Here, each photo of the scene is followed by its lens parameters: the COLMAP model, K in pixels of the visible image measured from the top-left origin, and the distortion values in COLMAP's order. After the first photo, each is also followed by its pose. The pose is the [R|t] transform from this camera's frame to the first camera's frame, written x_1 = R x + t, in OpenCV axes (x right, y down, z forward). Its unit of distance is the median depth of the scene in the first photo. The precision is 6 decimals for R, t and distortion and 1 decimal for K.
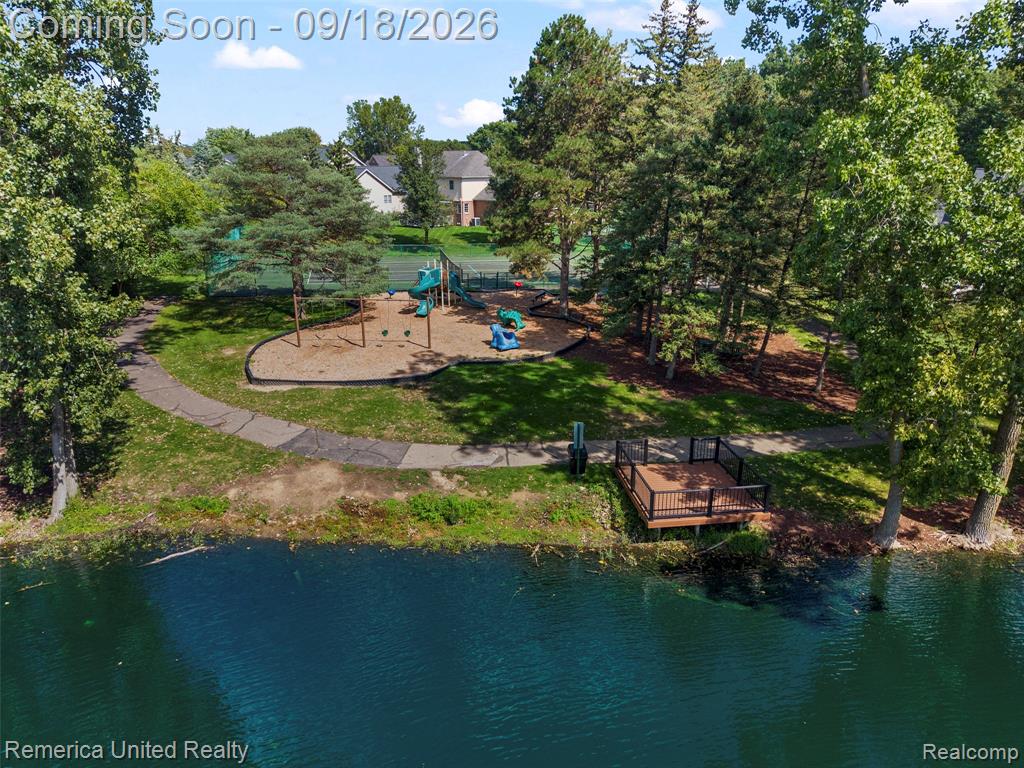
lens RADIAL K [[717.6, 0, 509.8], [0, 717.6, 406.6], [0, 0, 1]] dist [0.000658, -0.001684]
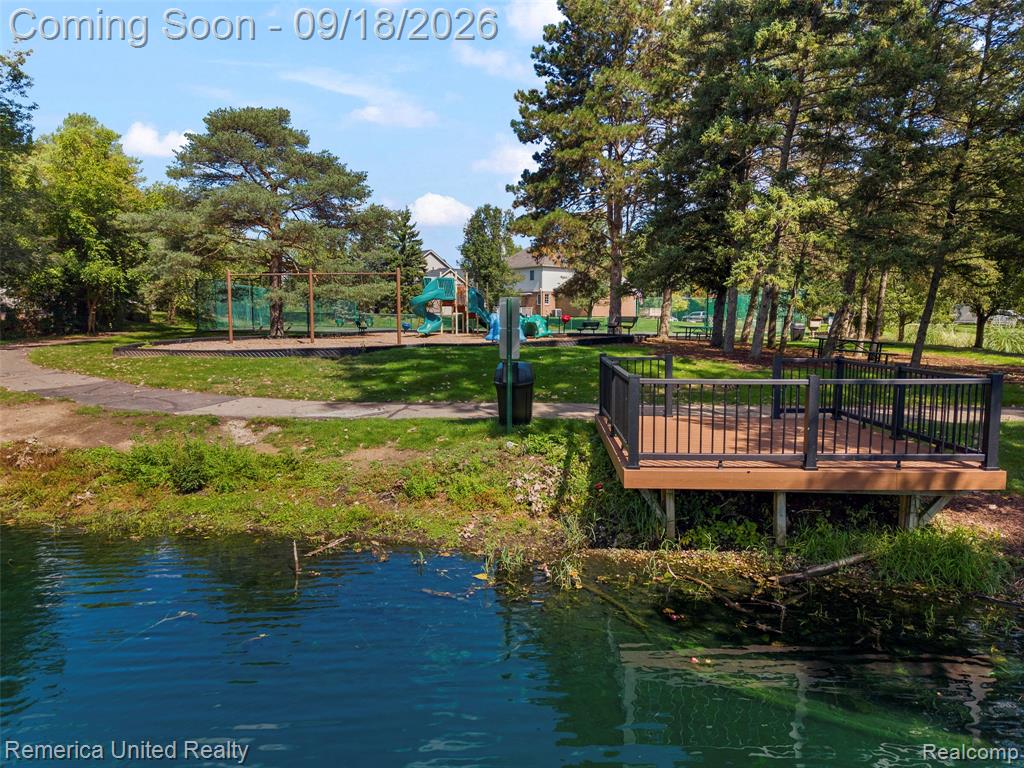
lens RADIAL K [[717.6, 0, 509.8], [0, 717.6, 406.6], [0, 0, 1]] dist [0.000658, -0.001684]
pose [[0.986385, 0.033465, -0.161012, 0.175385], [-0.067081, 0.975796, -0.208141, 0.188473], [0.150149, 0.216108, 0.964755, 0.592451]]
